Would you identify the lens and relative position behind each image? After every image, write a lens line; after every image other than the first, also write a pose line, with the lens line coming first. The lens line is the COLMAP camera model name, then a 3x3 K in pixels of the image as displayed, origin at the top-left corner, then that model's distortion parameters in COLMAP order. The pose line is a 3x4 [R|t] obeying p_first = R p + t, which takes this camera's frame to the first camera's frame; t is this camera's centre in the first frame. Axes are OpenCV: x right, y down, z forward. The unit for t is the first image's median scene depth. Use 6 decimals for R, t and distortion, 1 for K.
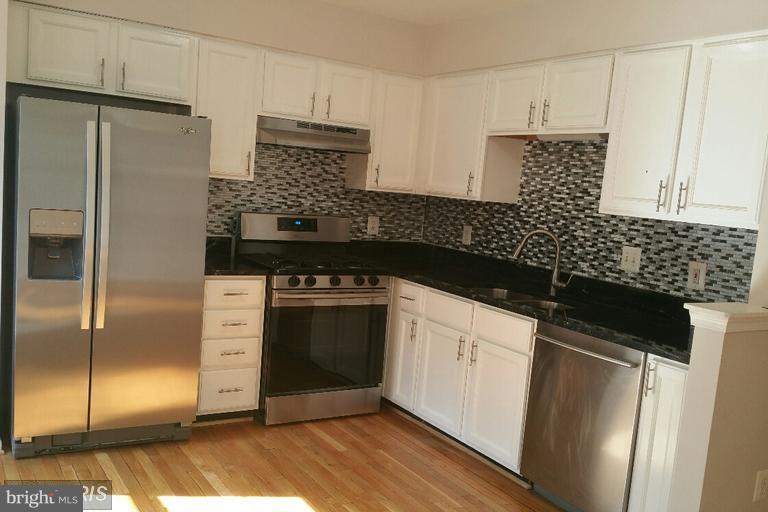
lens RADIAL K [[730.0, 0, 375.3], [0, 730.0, 273.2], [0, 0, 1]] dist [0.154494, -0.278133]
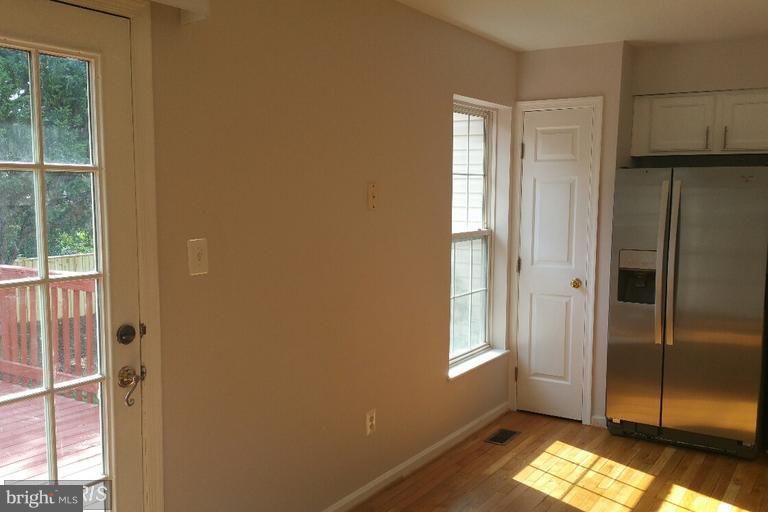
lens RADIAL K [[755.9, 0, 382.7], [0, 755.9, 277.0], [0, 0, 1]] dist [0.173265, -0.298893]
pose [[0.449759, 0.028263, -0.892703, 0.566460], [-0.078997, 0.996841, -0.008240, 0.009060], [0.889650, 0.074227, 0.450571, -0.020056]]
